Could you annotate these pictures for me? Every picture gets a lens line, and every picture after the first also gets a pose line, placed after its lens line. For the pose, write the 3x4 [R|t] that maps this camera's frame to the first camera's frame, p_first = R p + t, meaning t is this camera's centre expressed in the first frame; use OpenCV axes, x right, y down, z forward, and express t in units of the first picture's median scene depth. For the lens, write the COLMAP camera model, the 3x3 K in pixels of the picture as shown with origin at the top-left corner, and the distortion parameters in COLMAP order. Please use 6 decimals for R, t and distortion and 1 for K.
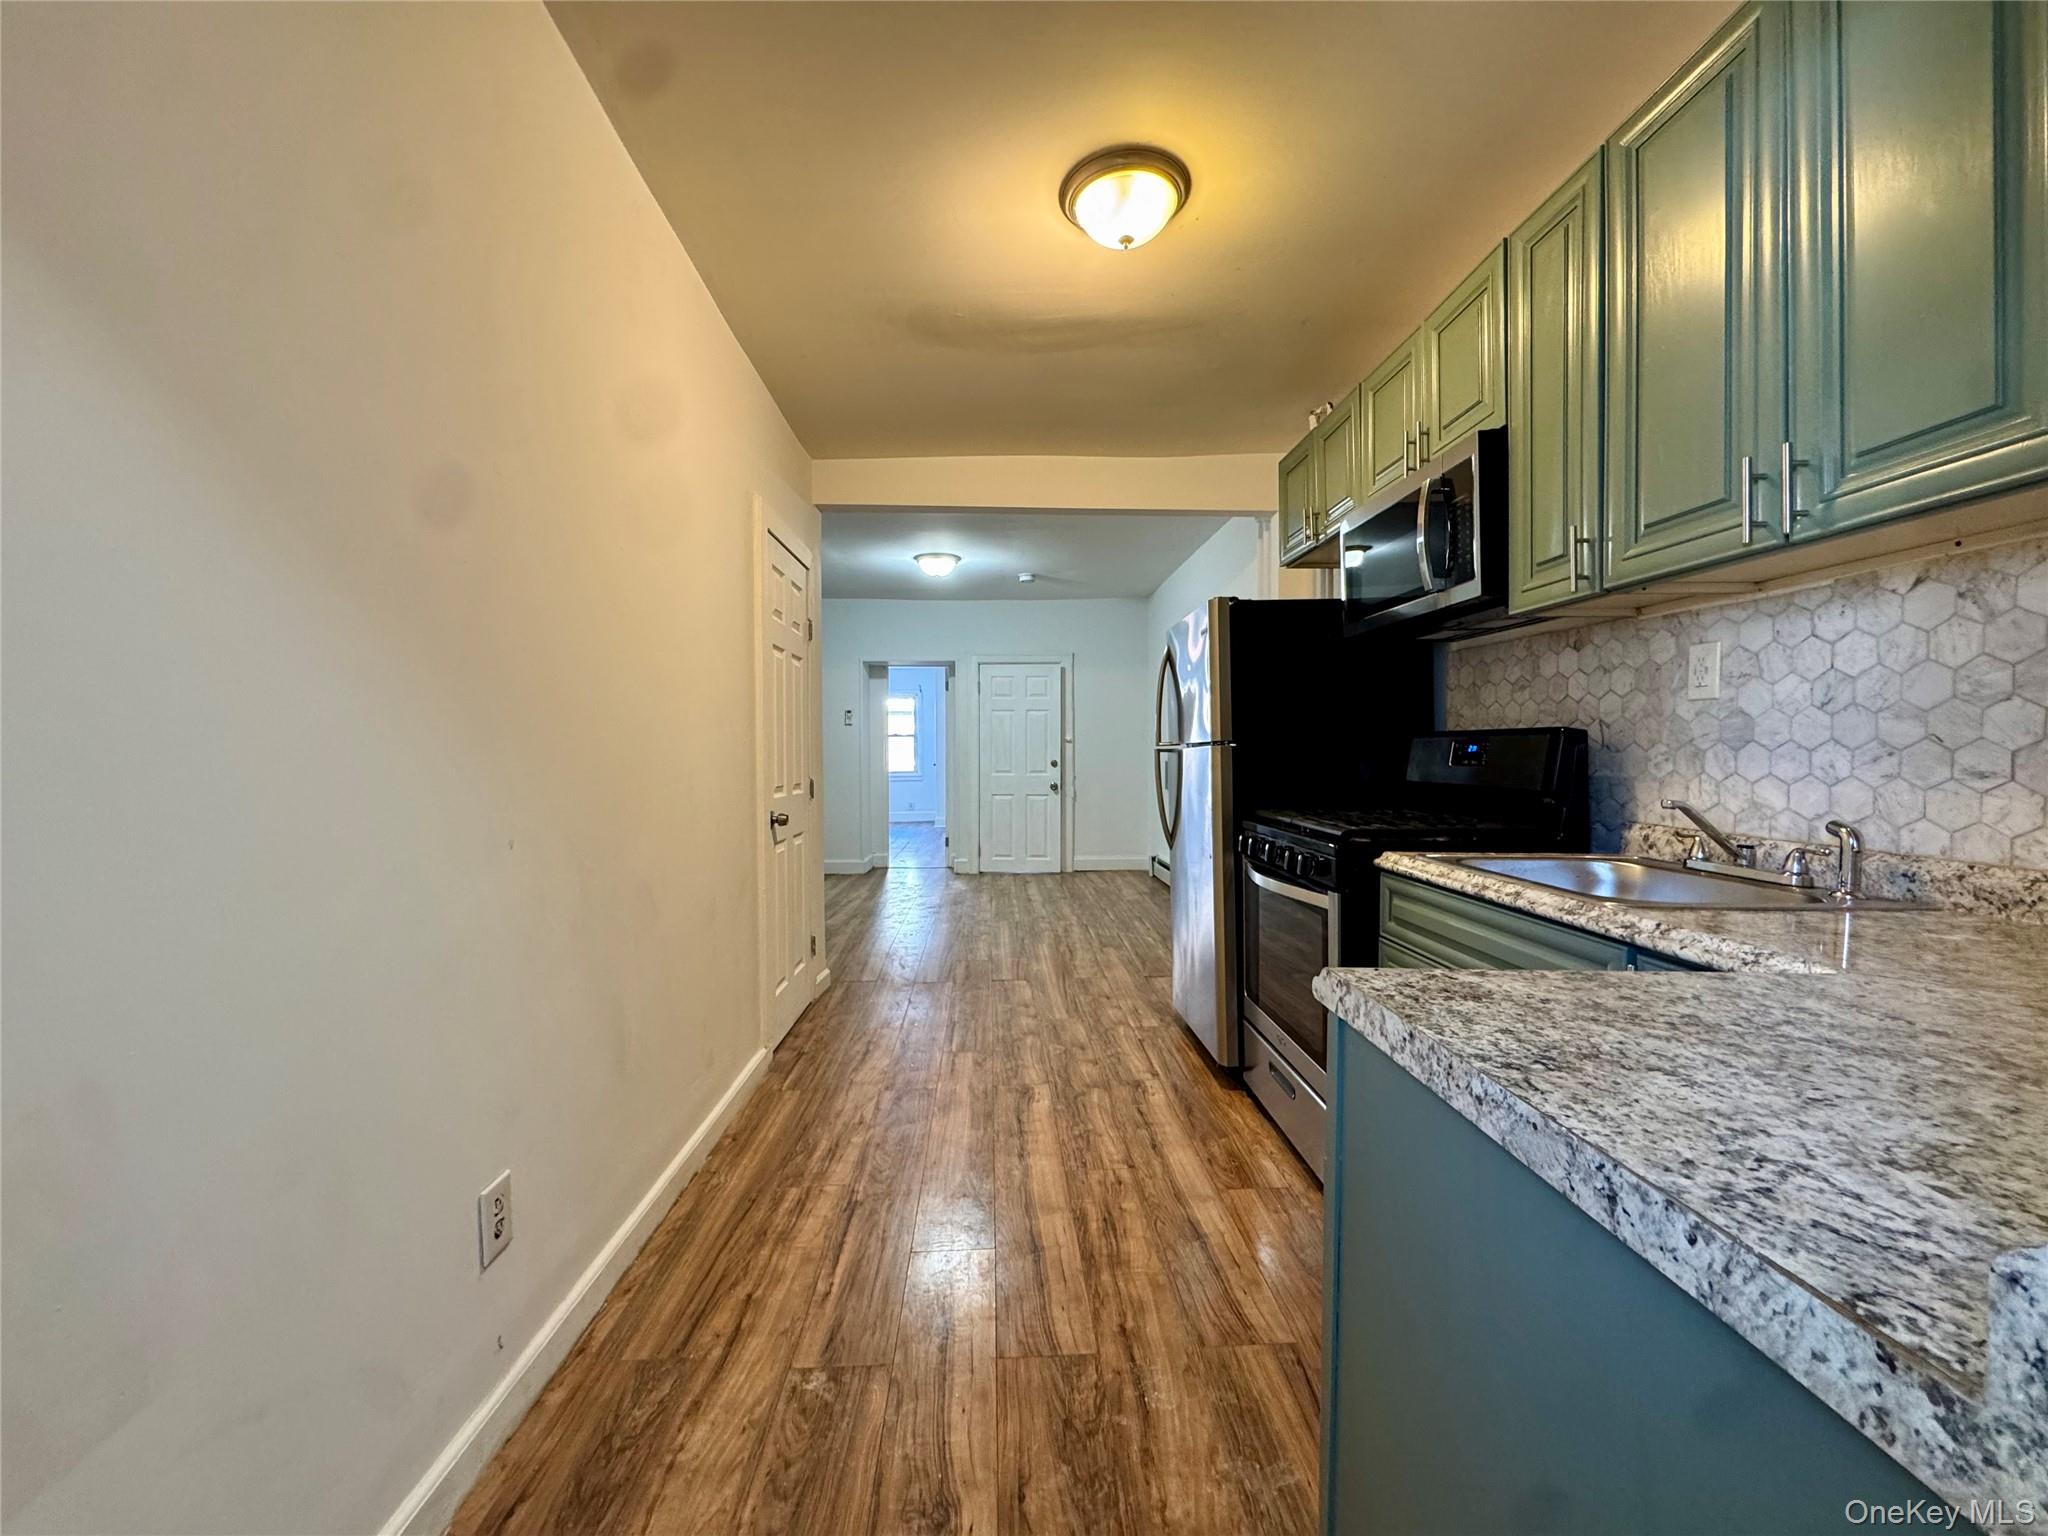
lens RADIAL K [[817.7, 0, 1024.0], [0, 817.7, 768.0], [0, 0, 1]] dist [-0.000569, 0.000107]
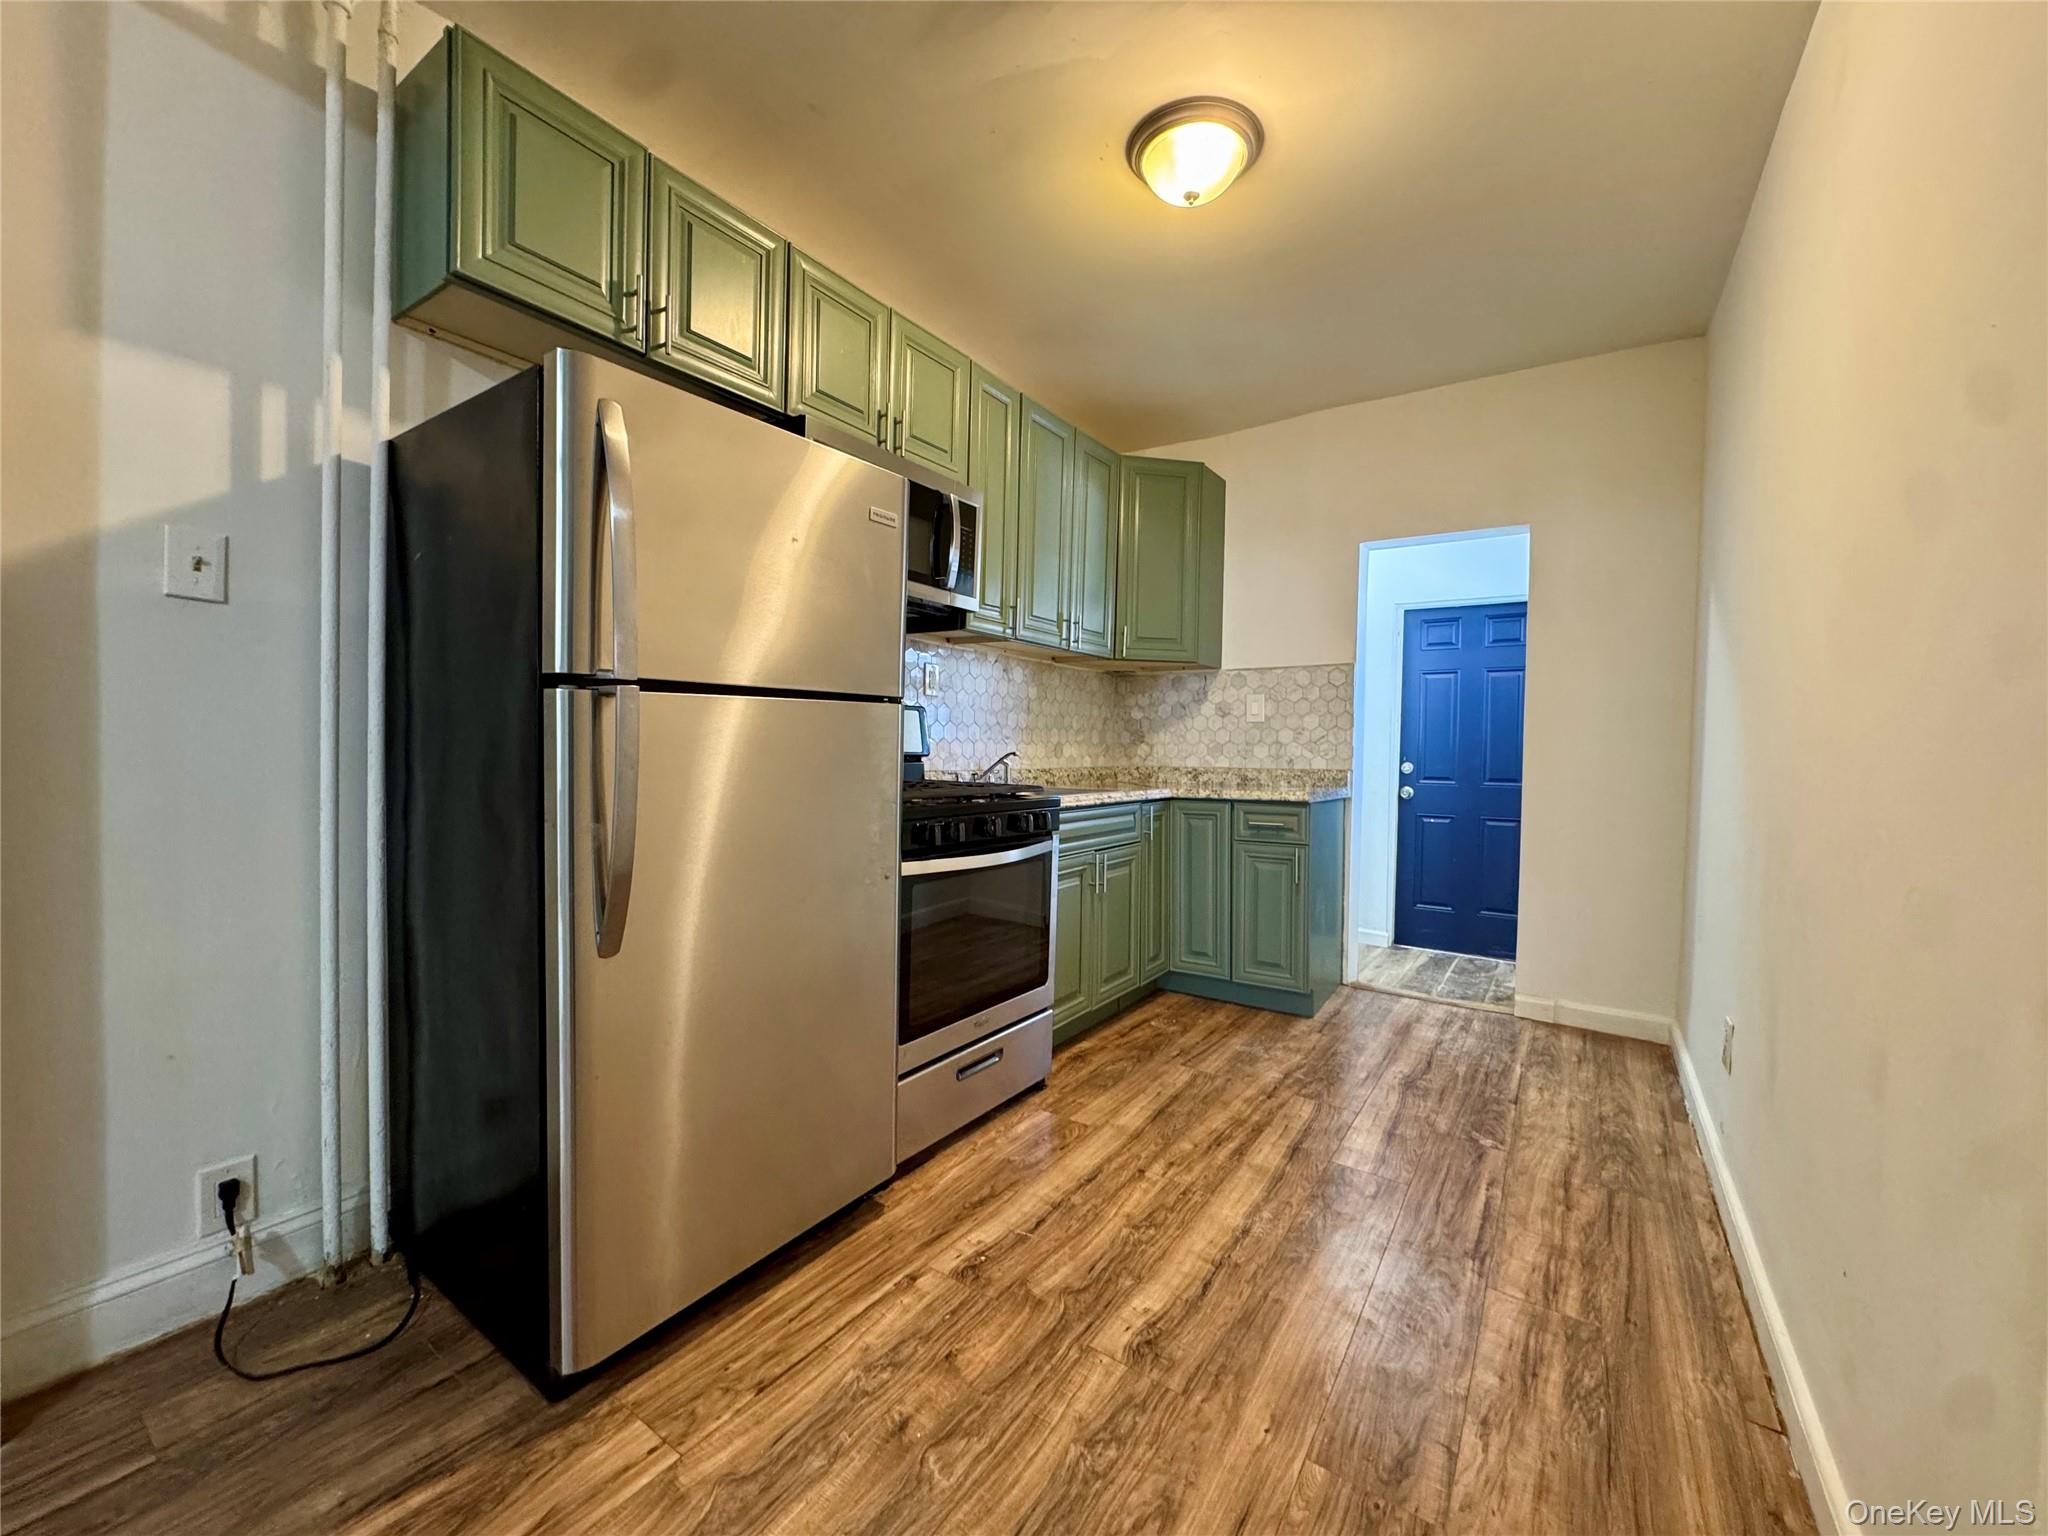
lens RADIAL K [[817.7, 0, 1024.0], [0, 817.7, 768.0], [0, 0, 1]] dist [-0.000569, 0.000107]
pose [[-0.802438, -0.032560, 0.595847, -0.383905], [-0.006819, 0.998945, 0.045404, -0.010762], [-0.596697, 0.032371, -0.801814, 2.330694]]
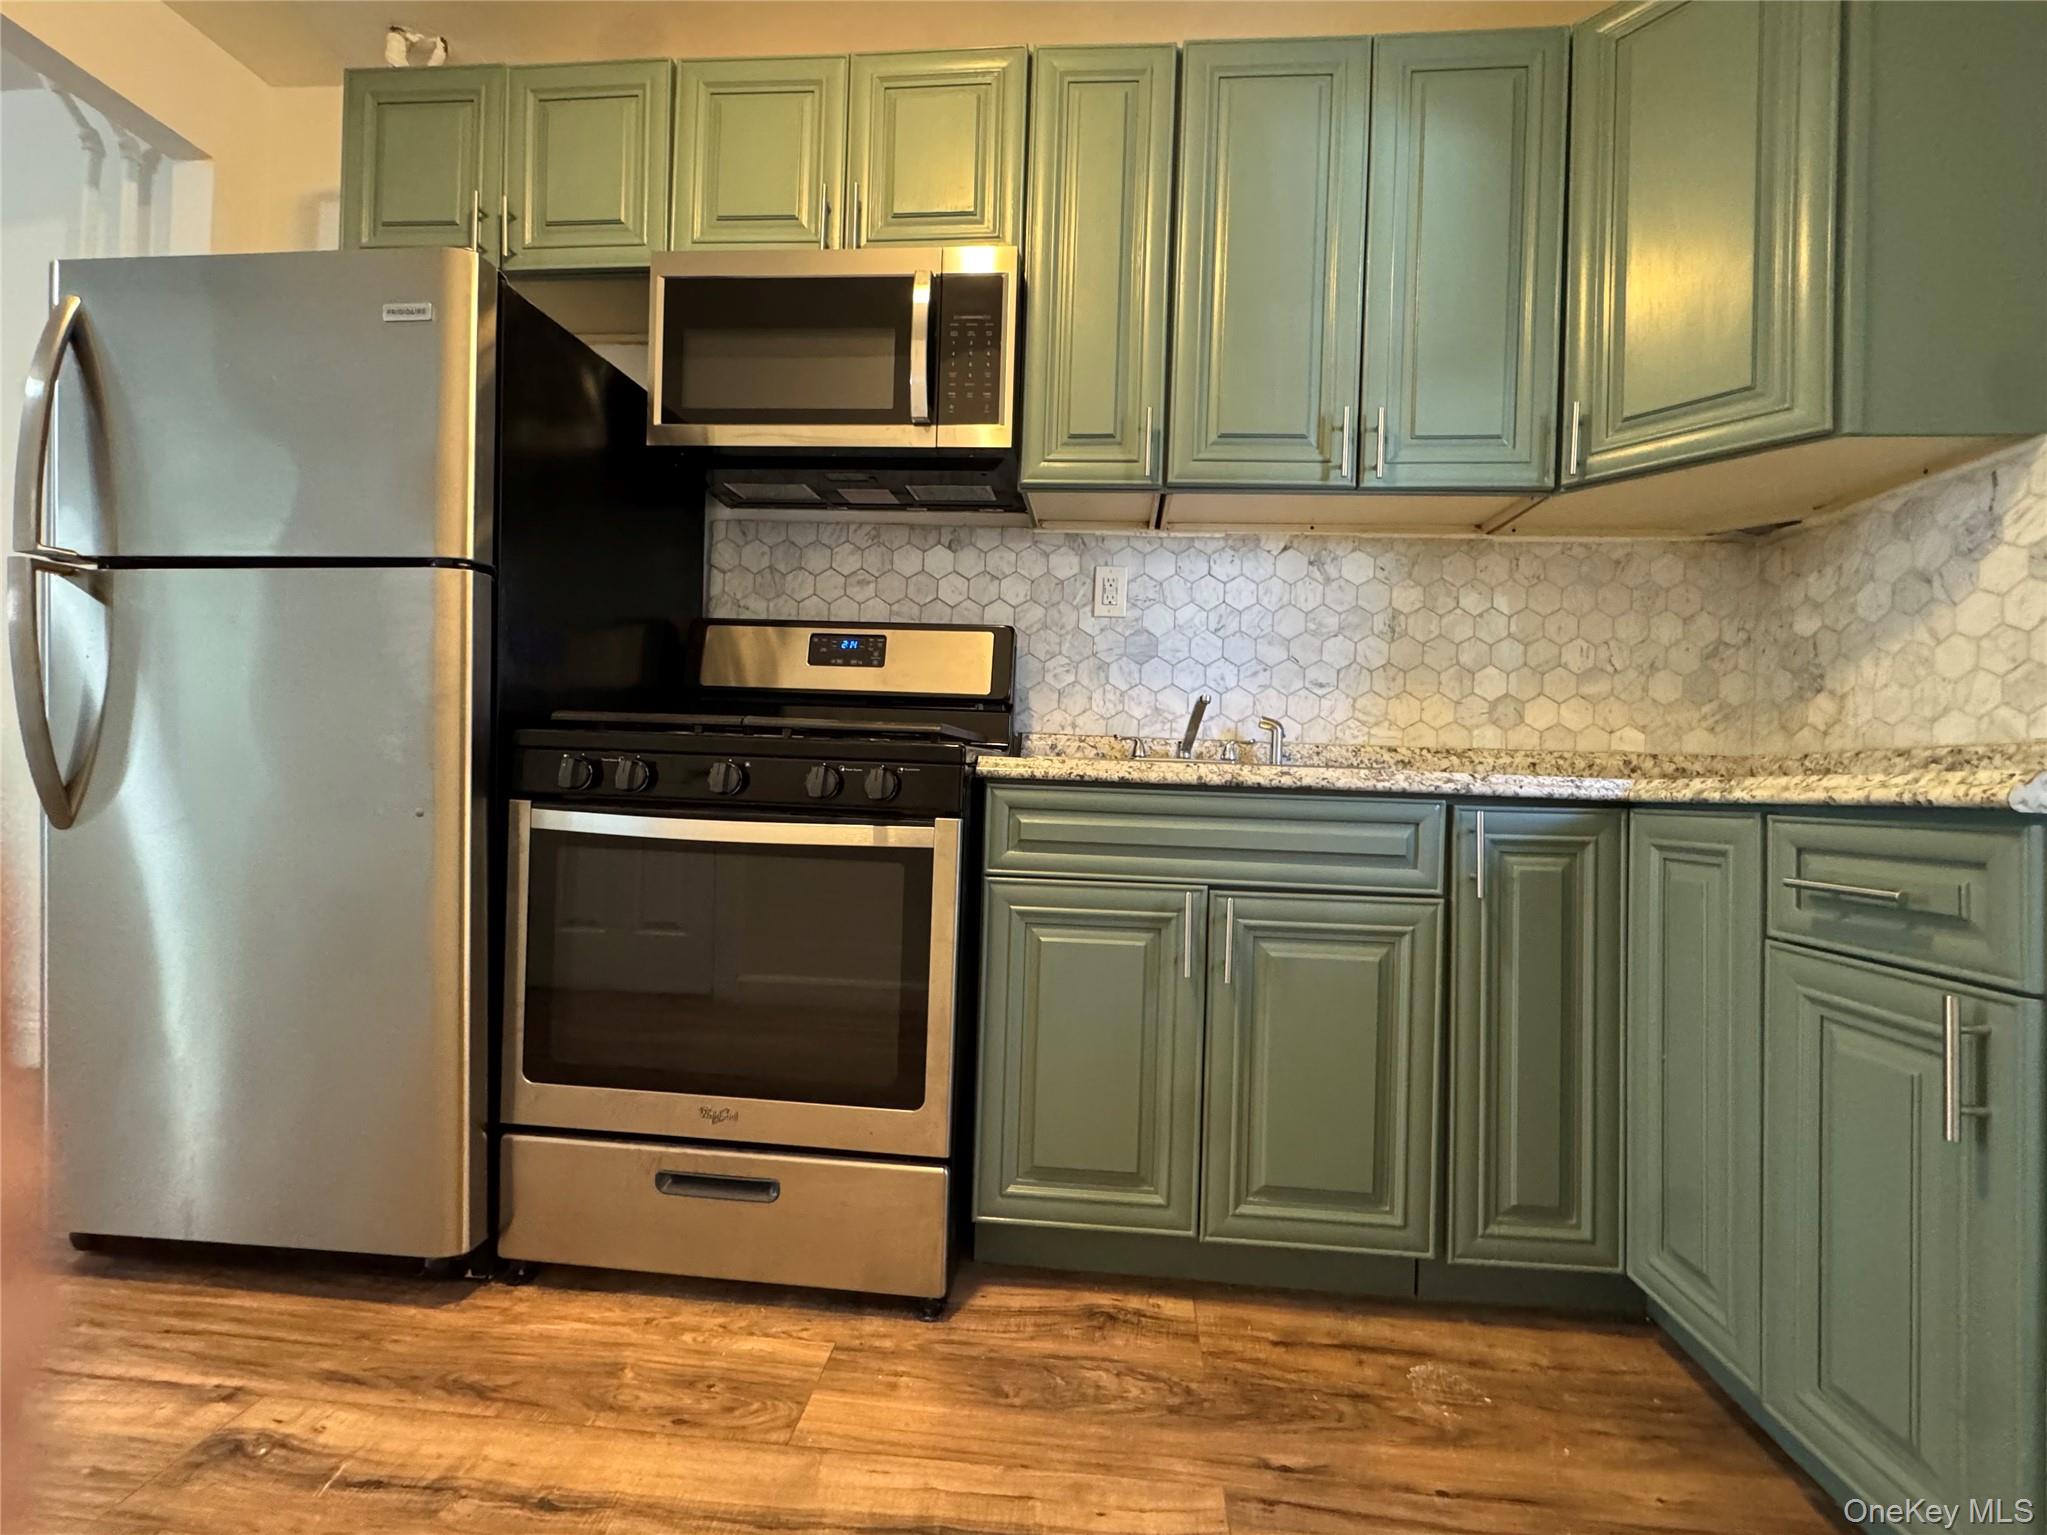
lens RADIAL K [[838.3, 0, 1038.5], [0, 838.3, 767.0], [0, 0, 1]] dist [-0.002119, -0.000209]
pose [[0.121824, 0.009553, 0.992506, -0.306674], [-0.015347, 0.999852, -0.007740, 0.130834], [-0.992433, -0.014289, 0.121953, 0.969408]]
